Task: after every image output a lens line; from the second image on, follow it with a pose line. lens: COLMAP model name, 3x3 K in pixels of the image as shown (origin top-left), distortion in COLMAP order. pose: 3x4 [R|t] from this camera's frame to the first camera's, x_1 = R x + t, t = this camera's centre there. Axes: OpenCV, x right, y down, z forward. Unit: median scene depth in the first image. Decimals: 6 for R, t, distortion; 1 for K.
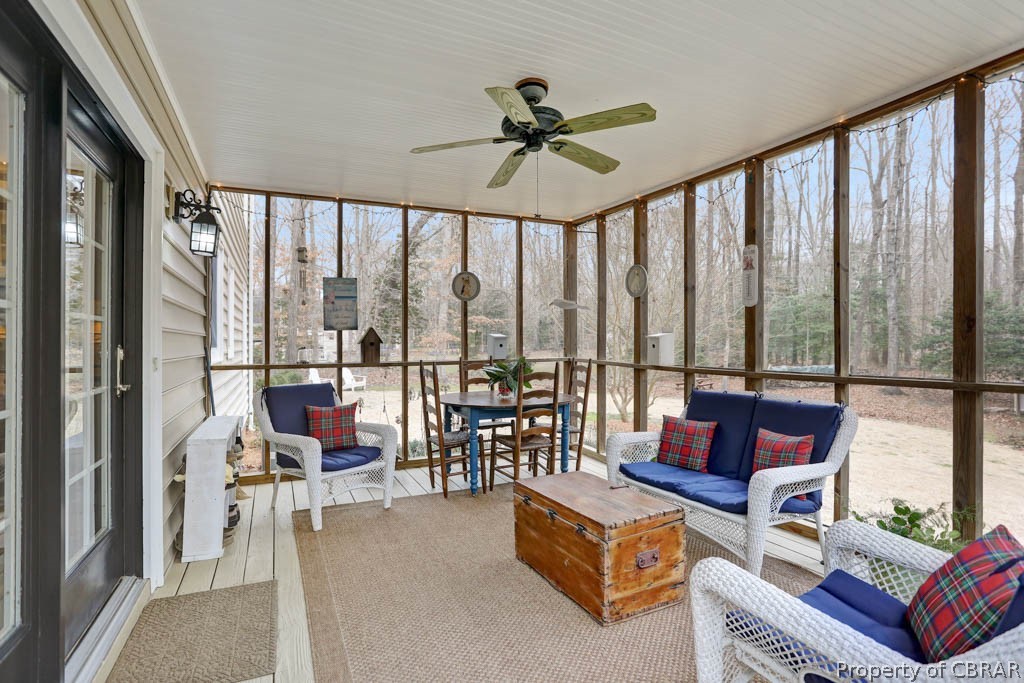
lens RADIAL K [[507.1, 0, 512.7], [0, 507.1, 343.2], [0, 0, 1]] dist [-0.018322, -0.000389]
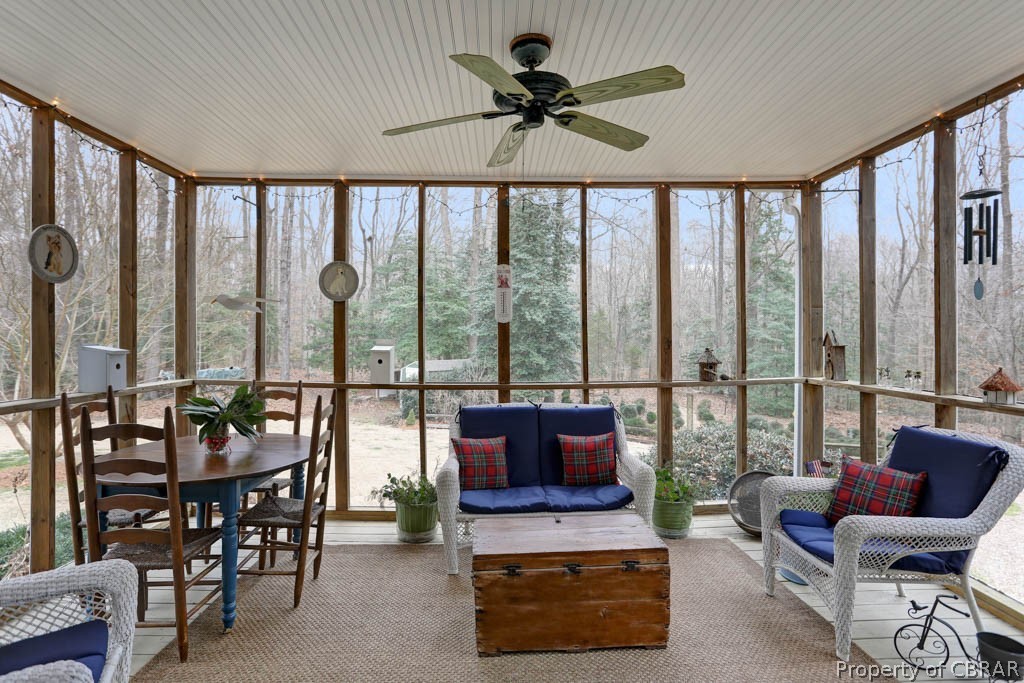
lens RADIAL K [[552.8, 0, 509.8], [0, 552.8, 338.8], [0, 0, 1]] dist [-0.017191, 0.000827]
pose [[0.406095, 0.003581, 0.913824, -0.453599], [0.001041, 0.999990, -0.004382, -0.026409], [-0.913830, 0.002731, 0.406087, 0.395701]]
